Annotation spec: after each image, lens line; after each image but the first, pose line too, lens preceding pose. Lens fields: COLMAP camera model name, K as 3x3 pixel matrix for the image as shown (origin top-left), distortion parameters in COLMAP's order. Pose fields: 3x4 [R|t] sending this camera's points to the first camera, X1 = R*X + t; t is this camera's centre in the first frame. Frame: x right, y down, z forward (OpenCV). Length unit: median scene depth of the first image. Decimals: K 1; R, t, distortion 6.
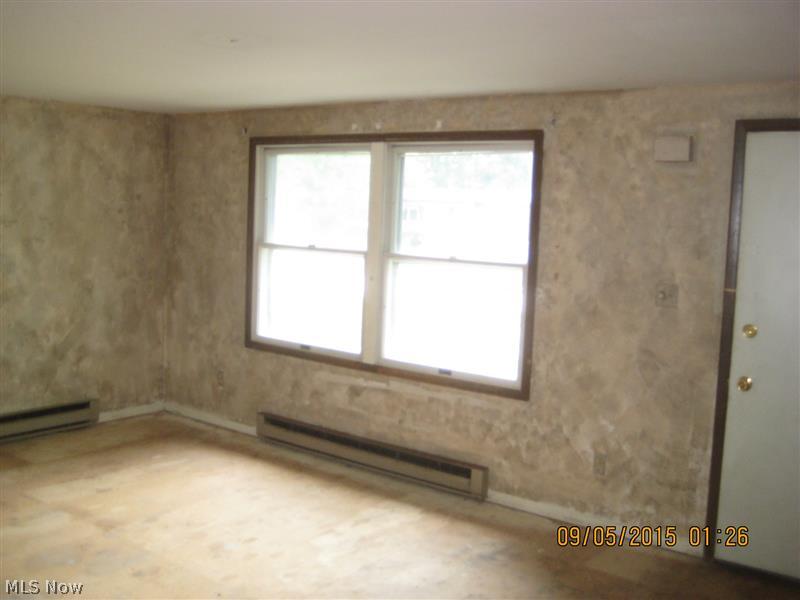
lens RADIAL K [[823.4, 0, 400.0], [0, 823.4, 300.0], [0, 0, 1]] dist [-0.086466, 0.019280]
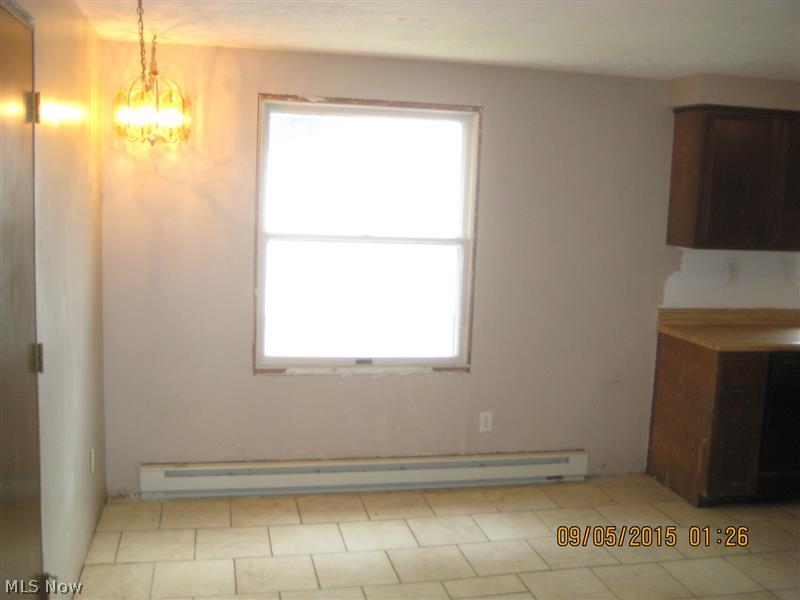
lens RADIAL K [[823.4, 0, 400.0], [0, 823.4, 300.0], [0, 0, 1]] dist [-0.086466, 0.019280]
pose [[0.651461, -0.118025, 0.749446, -0.632703], [0.068572, 0.992942, 0.096766, -0.070117], [-0.755577, -0.011648, 0.654956, 0.402563]]
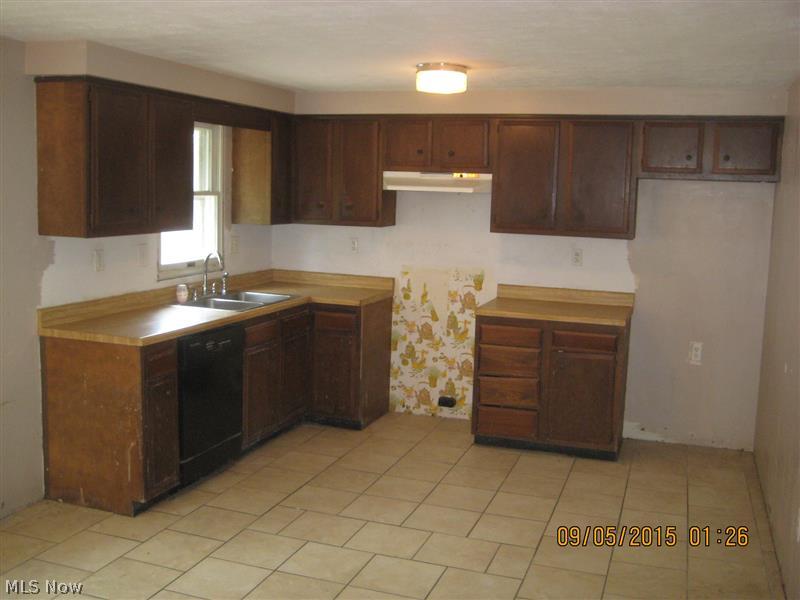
lens RADIAL K [[823.4, 0, 400.0], [0, 823.4, 300.0], [0, 0, 1]] dist [-0.086466, 0.019280]
pose [[-0.293892, -0.178652, 0.938995, -0.590811], [0.056812, 0.977376, 0.203736, -0.105688], [-0.954149, 0.113223, -0.277094, 0.705035]]
